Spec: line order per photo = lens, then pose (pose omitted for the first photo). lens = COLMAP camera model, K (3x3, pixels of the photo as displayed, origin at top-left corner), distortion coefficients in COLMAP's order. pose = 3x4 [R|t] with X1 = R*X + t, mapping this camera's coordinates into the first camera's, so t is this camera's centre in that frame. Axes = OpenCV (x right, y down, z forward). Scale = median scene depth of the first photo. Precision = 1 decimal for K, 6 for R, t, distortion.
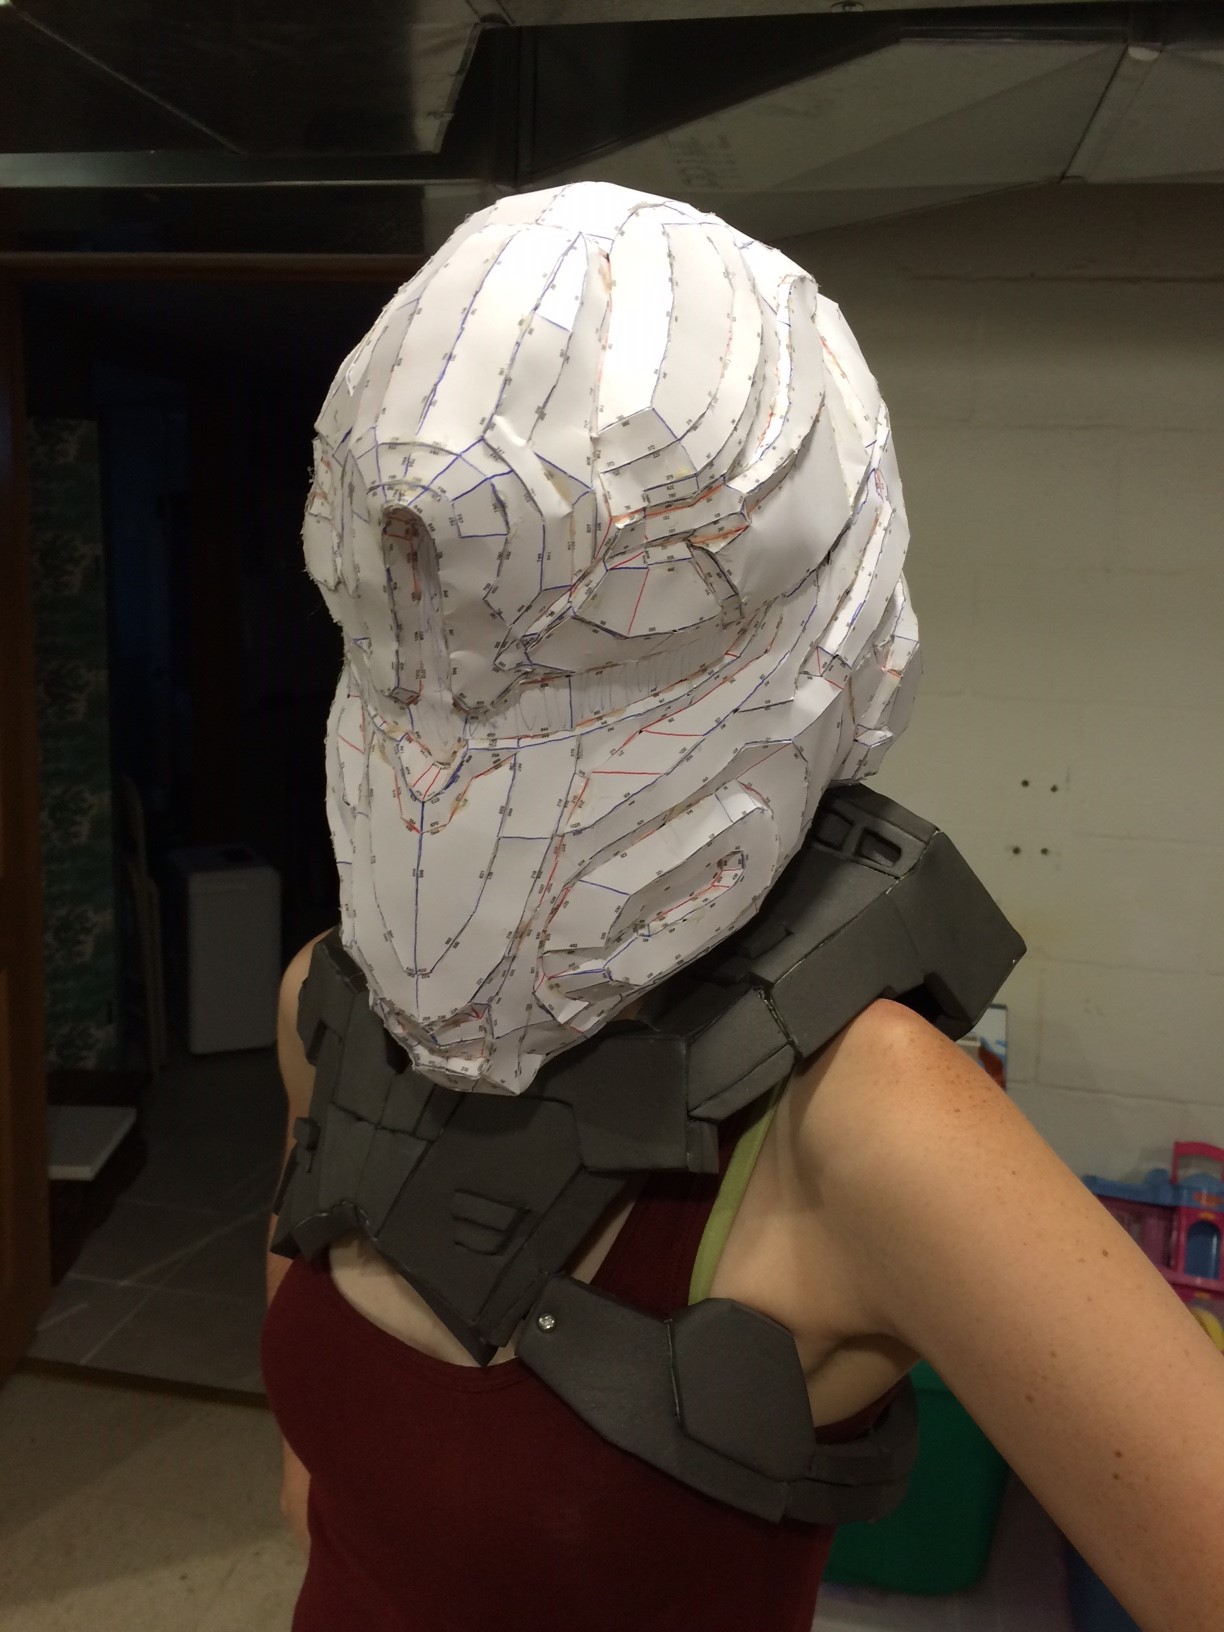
lens RADIAL K [[1392.5, 0, 610.5], [0, 1392.5, 804.5], [0, 0, 1]] dist [0.097463, -0.141637]
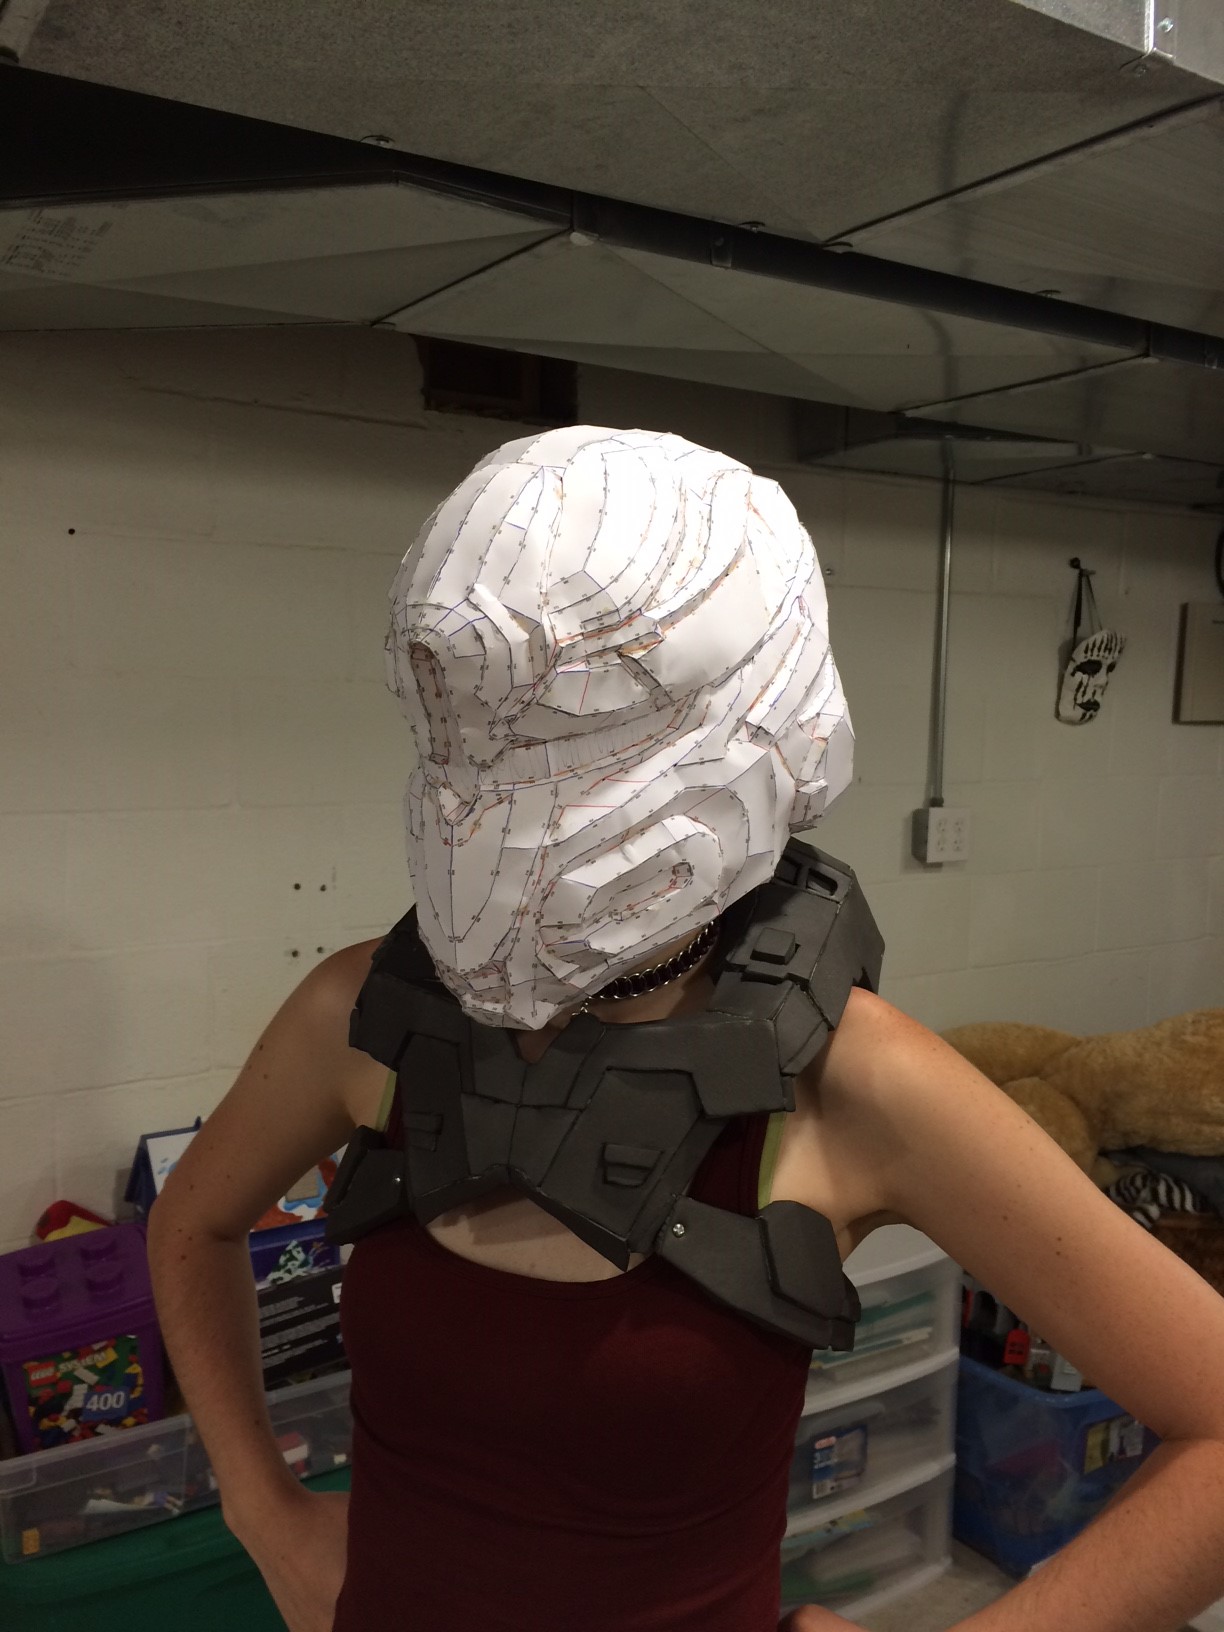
lens RADIAL K [[1413.1, 0, 608.3], [0, 1413.1, 813.8], [0, 0, 1]] dist [0.092675, -0.144809]
pose [[0.983467, -0.037572, -0.177147, 0.316004], [0.022665, 0.996086, -0.085436, 0.122783], [0.179663, 0.080008, 0.980469, -0.520888]]
